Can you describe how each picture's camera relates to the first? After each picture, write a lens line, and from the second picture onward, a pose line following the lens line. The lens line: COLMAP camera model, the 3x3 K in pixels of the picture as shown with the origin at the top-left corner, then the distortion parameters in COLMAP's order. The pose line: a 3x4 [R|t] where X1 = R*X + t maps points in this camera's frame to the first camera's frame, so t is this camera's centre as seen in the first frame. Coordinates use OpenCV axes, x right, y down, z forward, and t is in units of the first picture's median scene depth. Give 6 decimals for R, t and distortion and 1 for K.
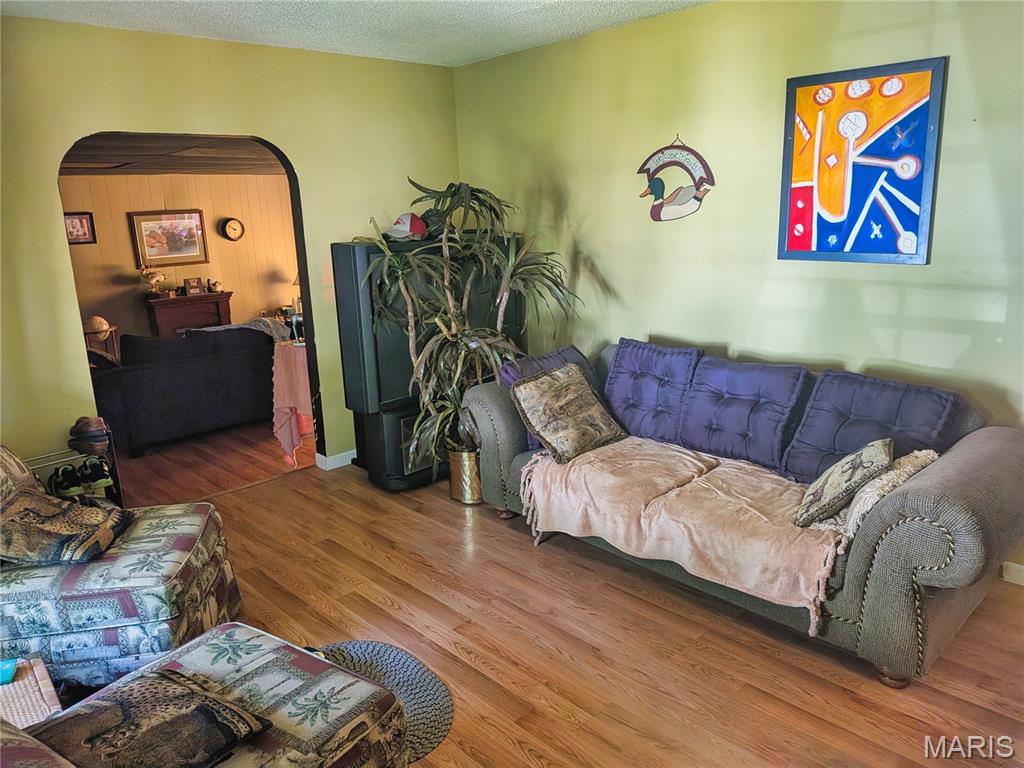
lens RADIAL K [[736.8, 0, 518.8], [0, 736.8, 384.7], [0, 0, 1]] dist [0.042844, -0.060109]
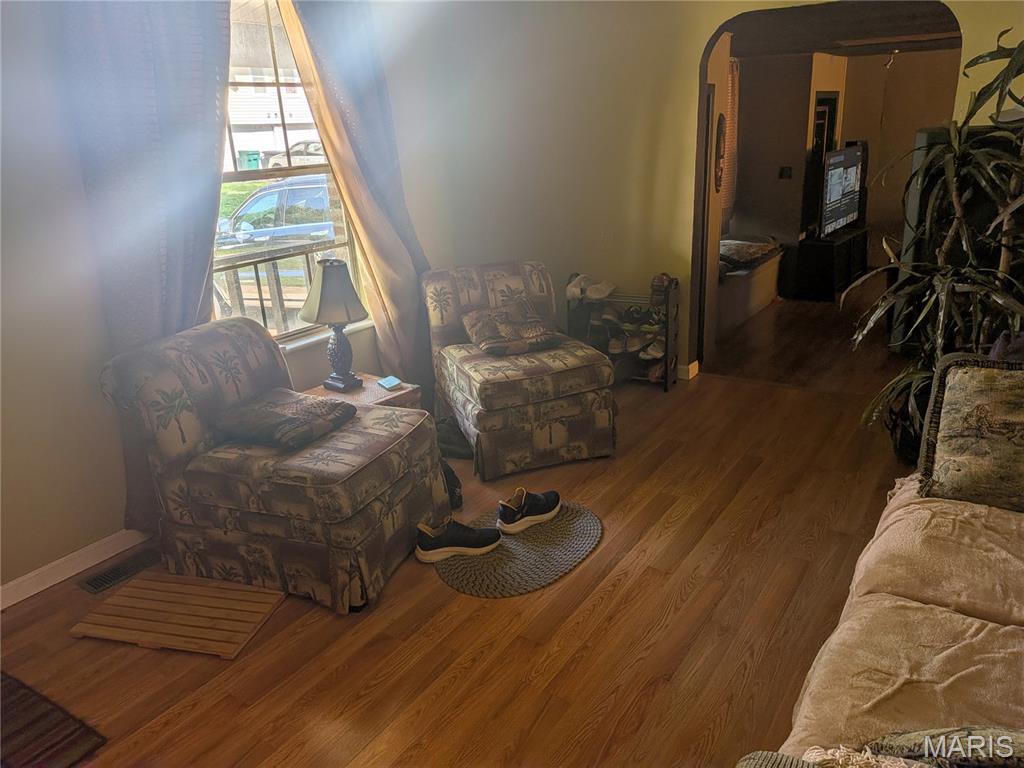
lens RADIAL K [[736.8, 0, 518.8], [0, 736.8, 384.7], [0, 0, 1]] dist [0.042844, -0.060109]
pose [[0.195592, 0.342700, -0.918858, 0.703680], [-0.189719, 0.932478, 0.307396, -0.146303], [0.962159, 0.114201, 0.247402, 0.636095]]
